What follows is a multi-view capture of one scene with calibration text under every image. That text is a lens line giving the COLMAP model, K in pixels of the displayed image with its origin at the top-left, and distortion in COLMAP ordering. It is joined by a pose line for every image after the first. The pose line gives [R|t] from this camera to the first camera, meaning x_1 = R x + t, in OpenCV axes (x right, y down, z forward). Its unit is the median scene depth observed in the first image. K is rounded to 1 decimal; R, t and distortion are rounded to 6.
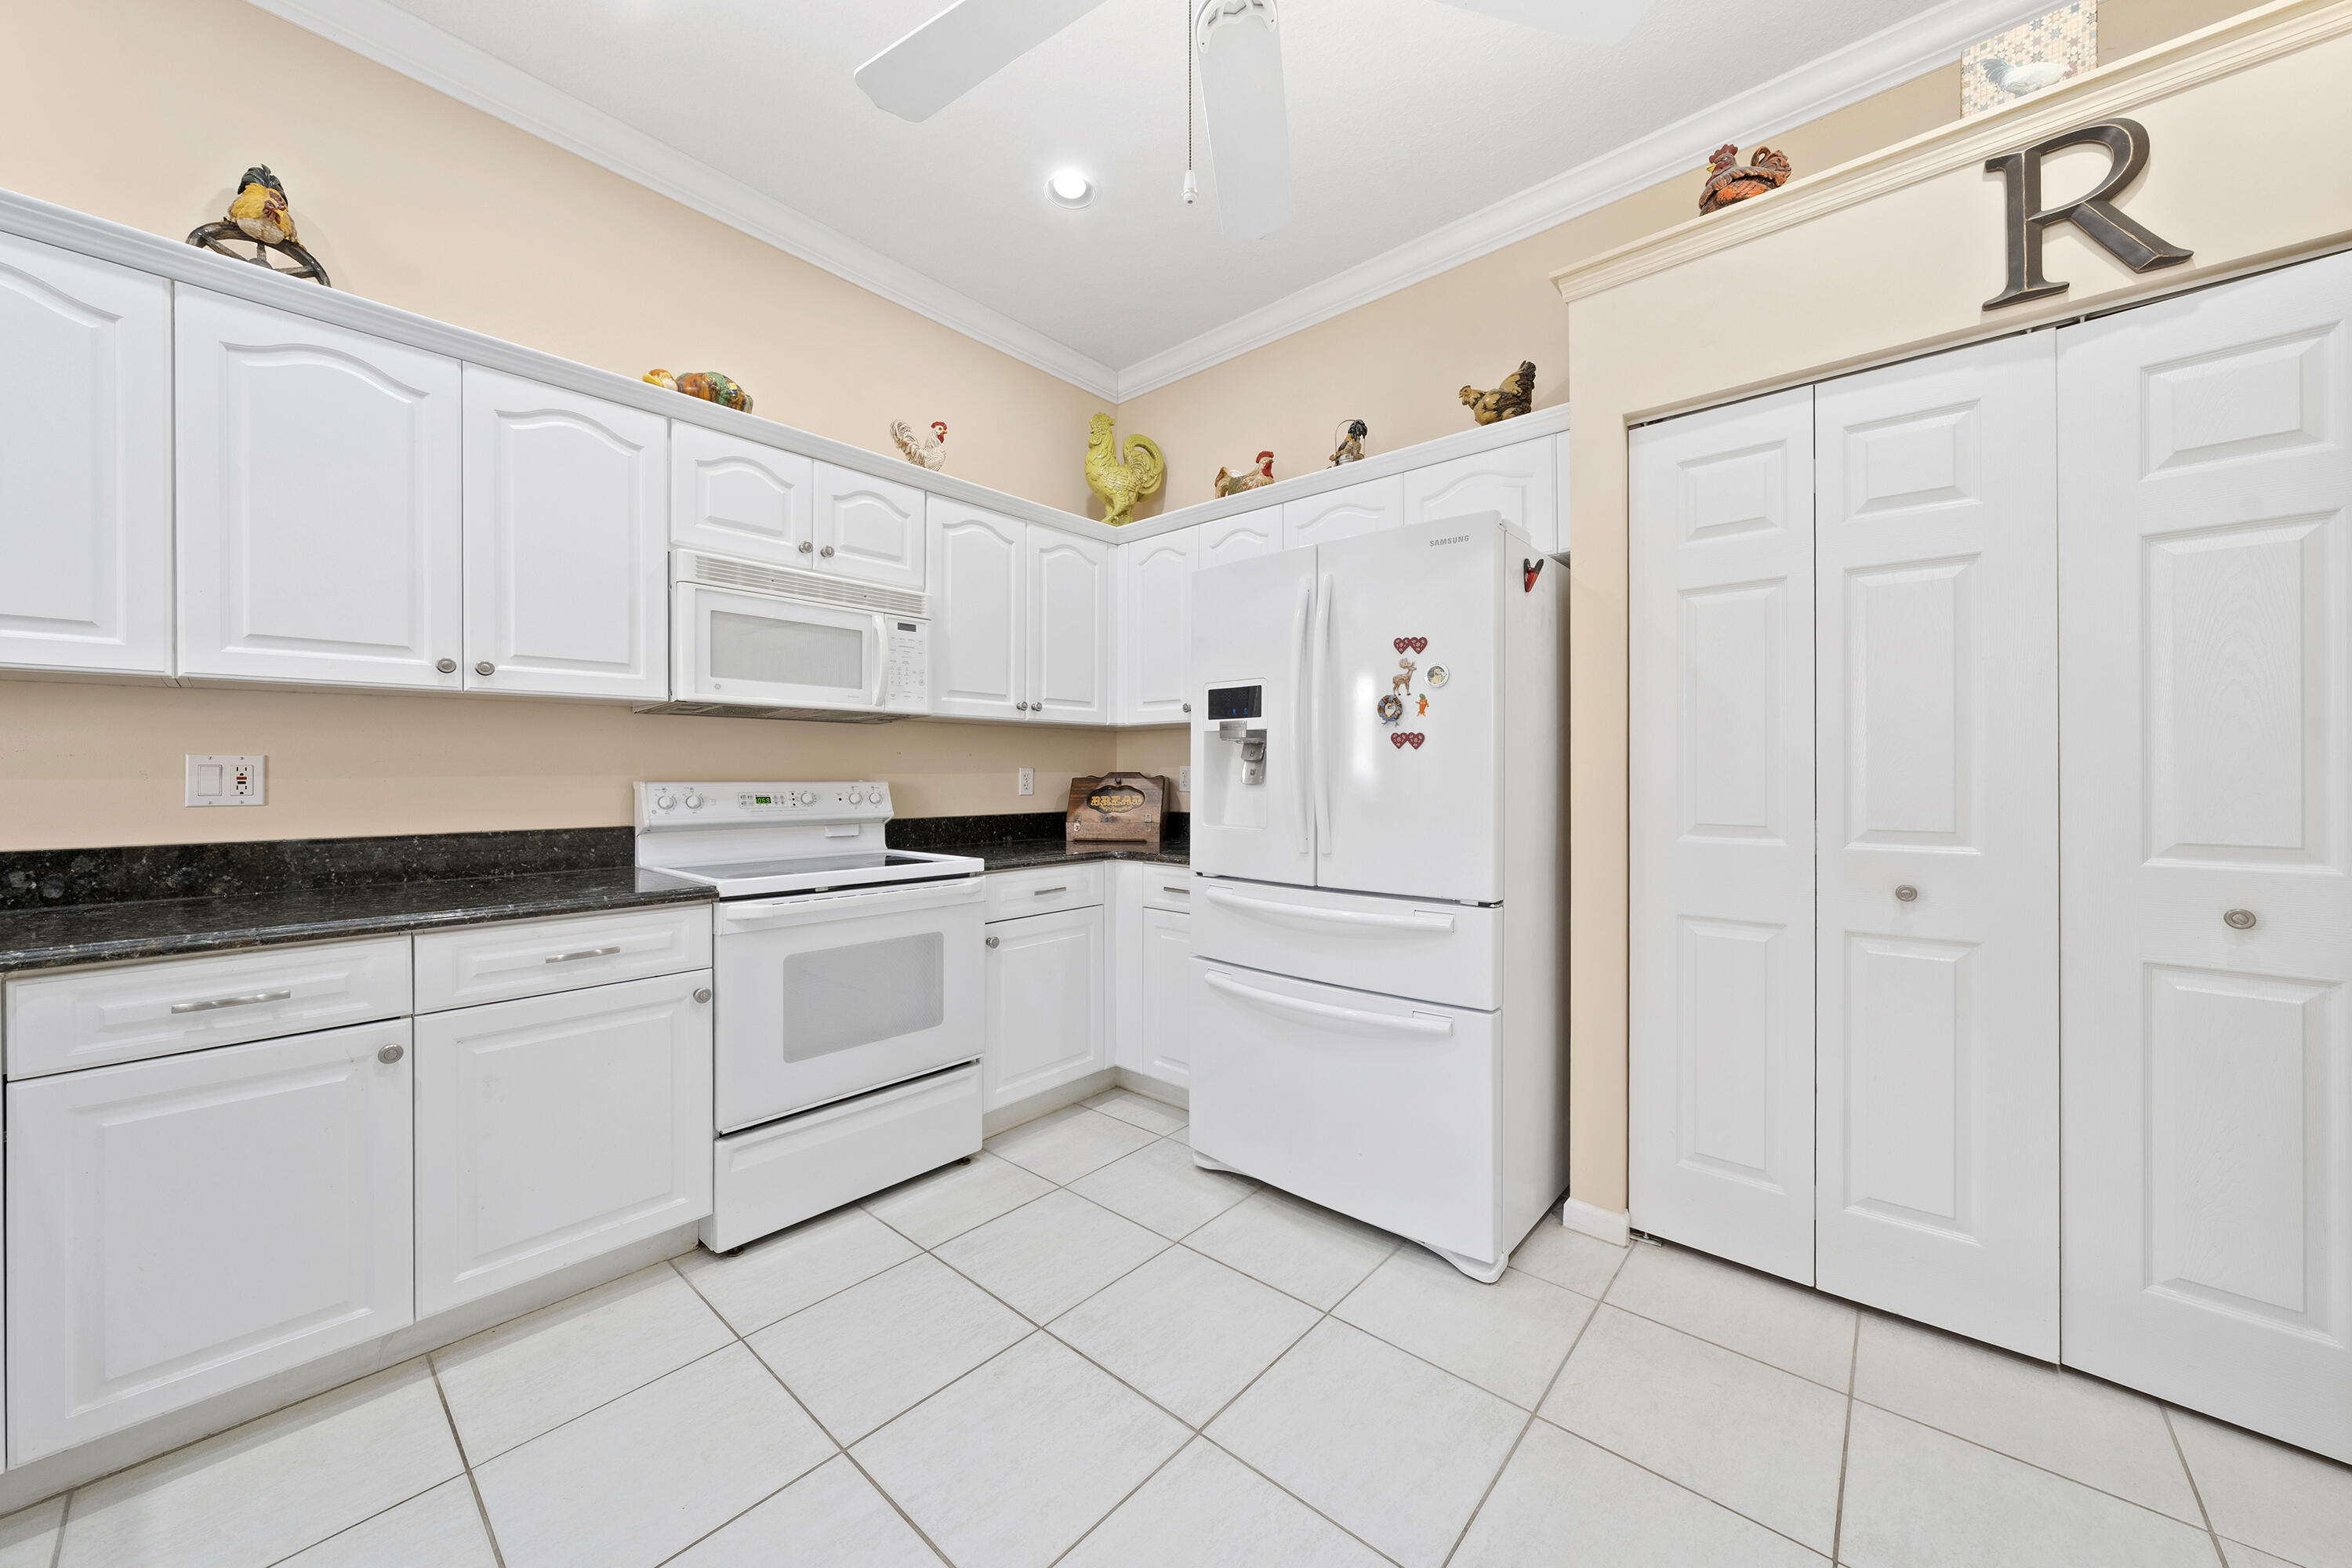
lens RADIAL K [[849.9, 0, 1177.7], [0, 849.9, 779.6], [0, 0, 1]] dist [-0.000523, 0.000387]
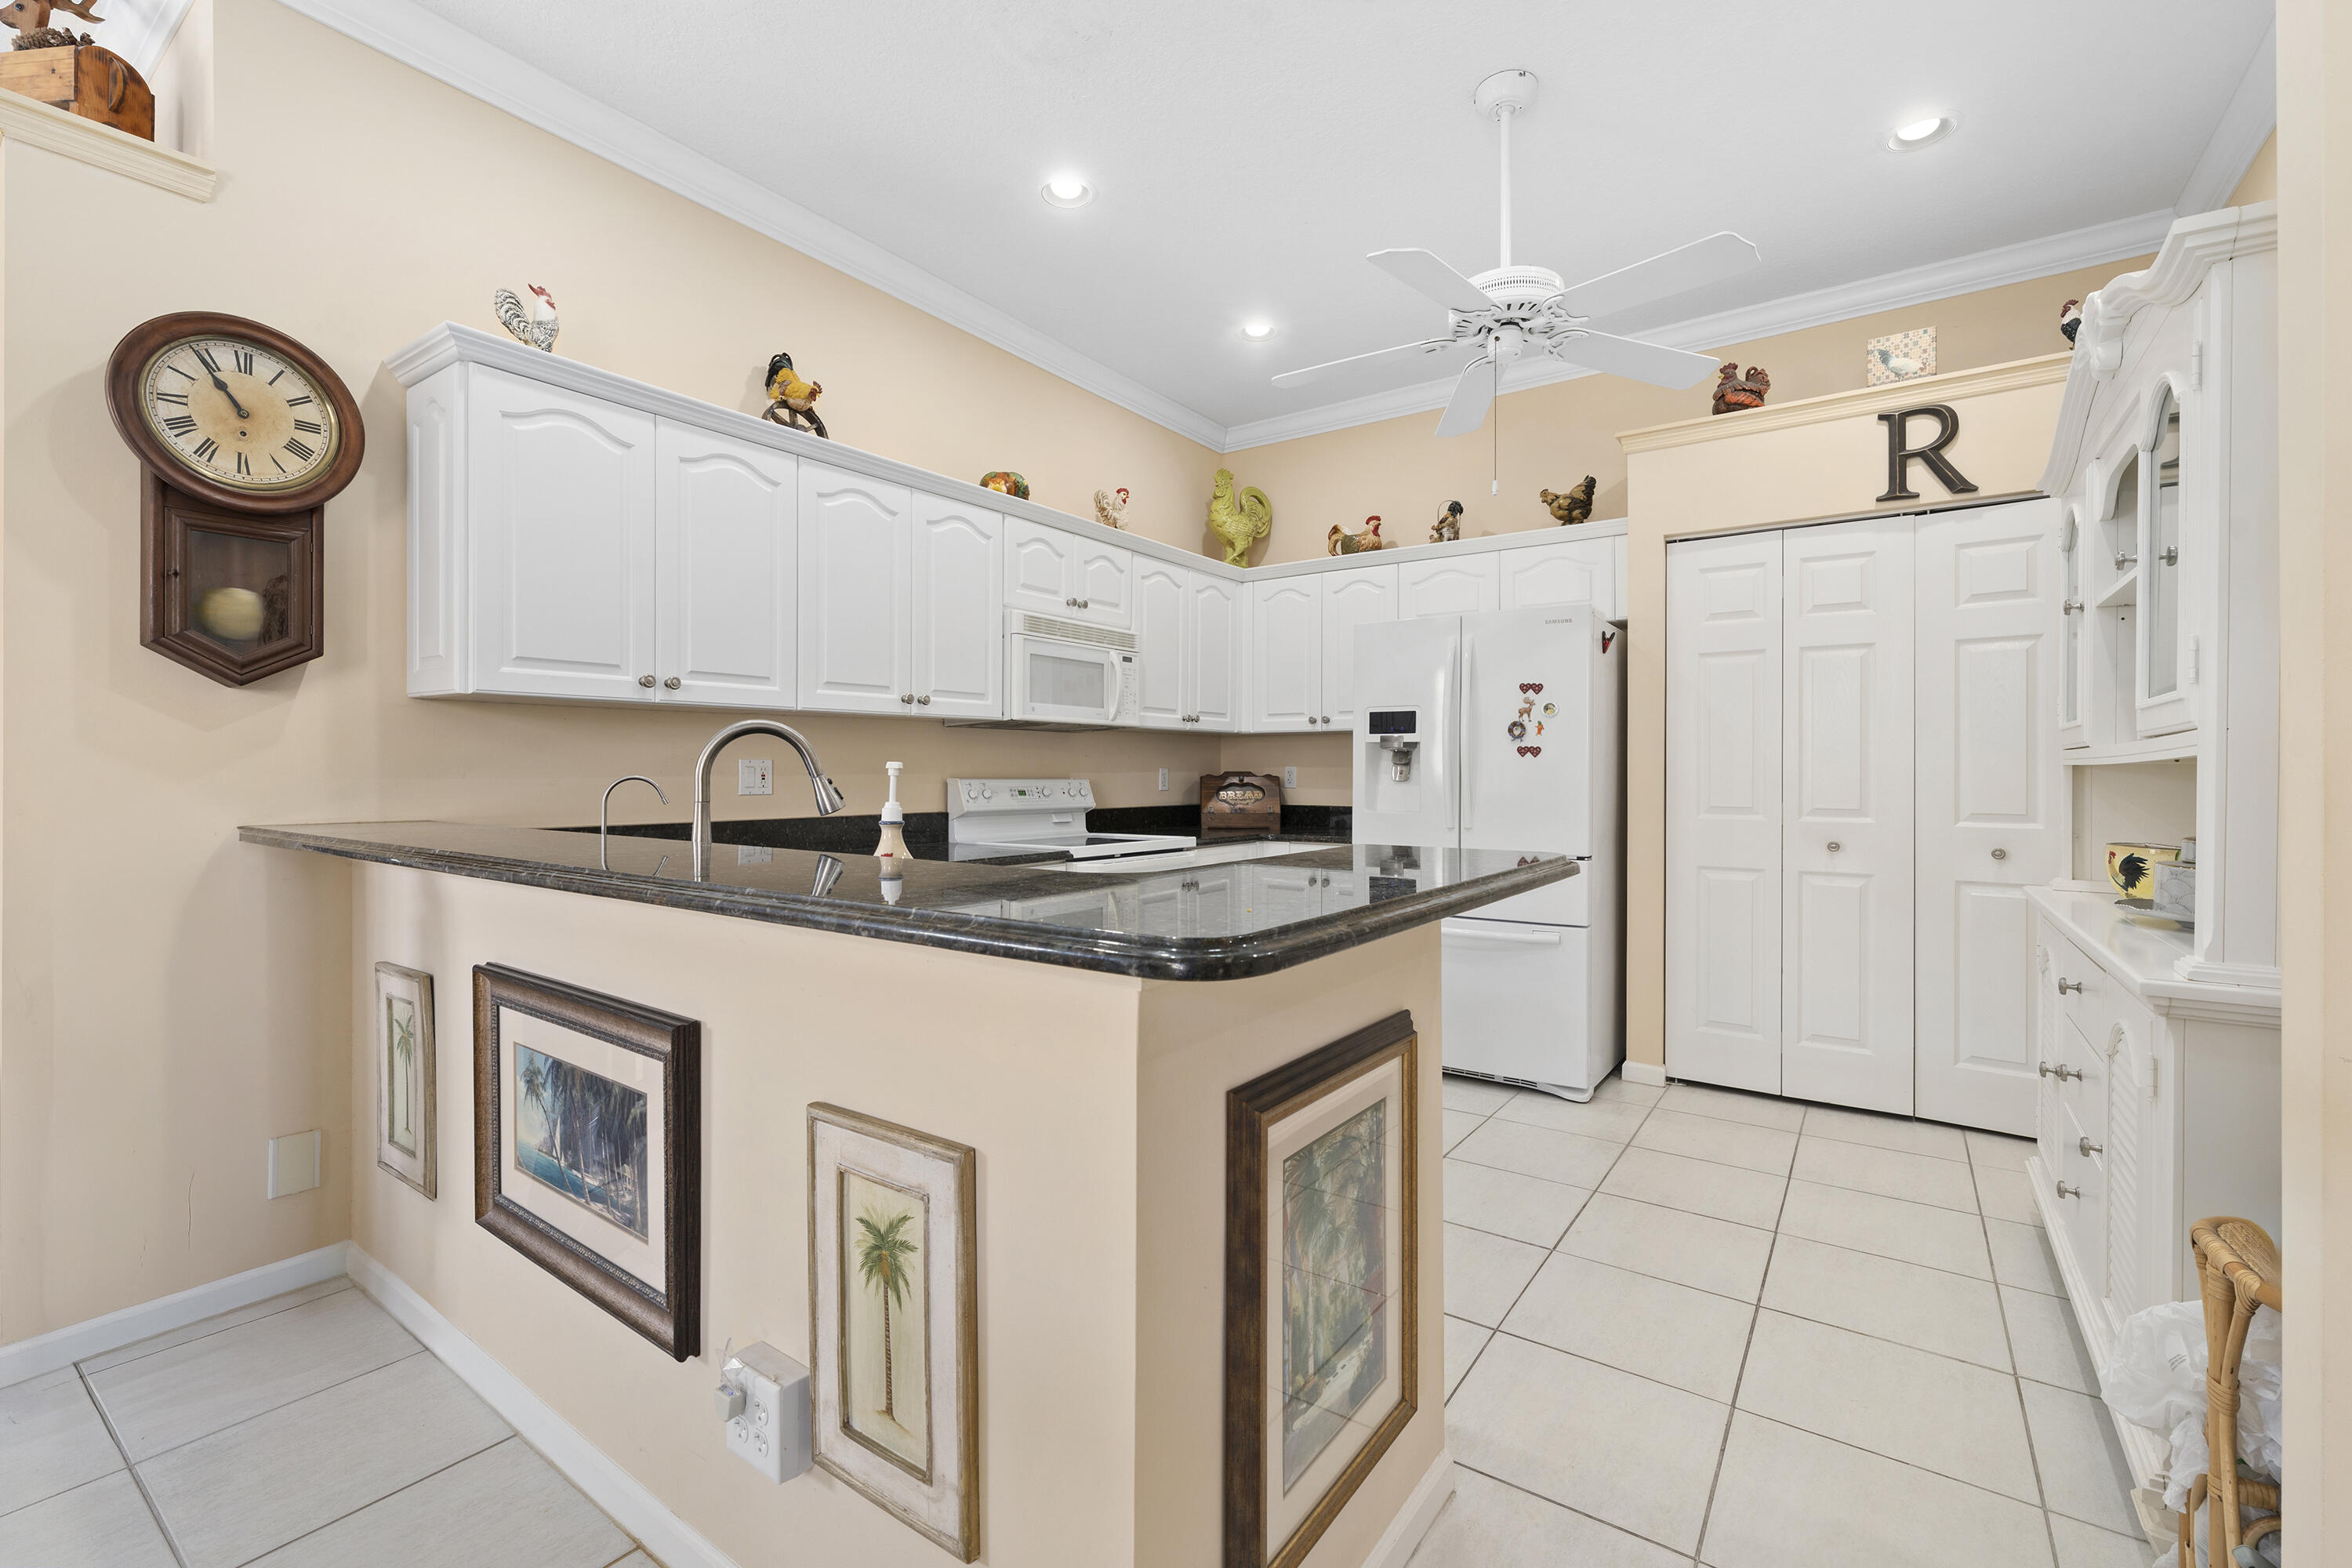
lens RADIAL K [[1010.4, 0, 1176.0], [0, 1010.4, 784.0], [0, 0, 1]] dist [0.003660, 0.000252]
pose [[0.995022, 0.000393, 0.099656, -0.475040], [-0.000946, 0.999984, 0.005507, 0.001909], [-0.099653, -0.005574, 0.995007, -0.644831]]
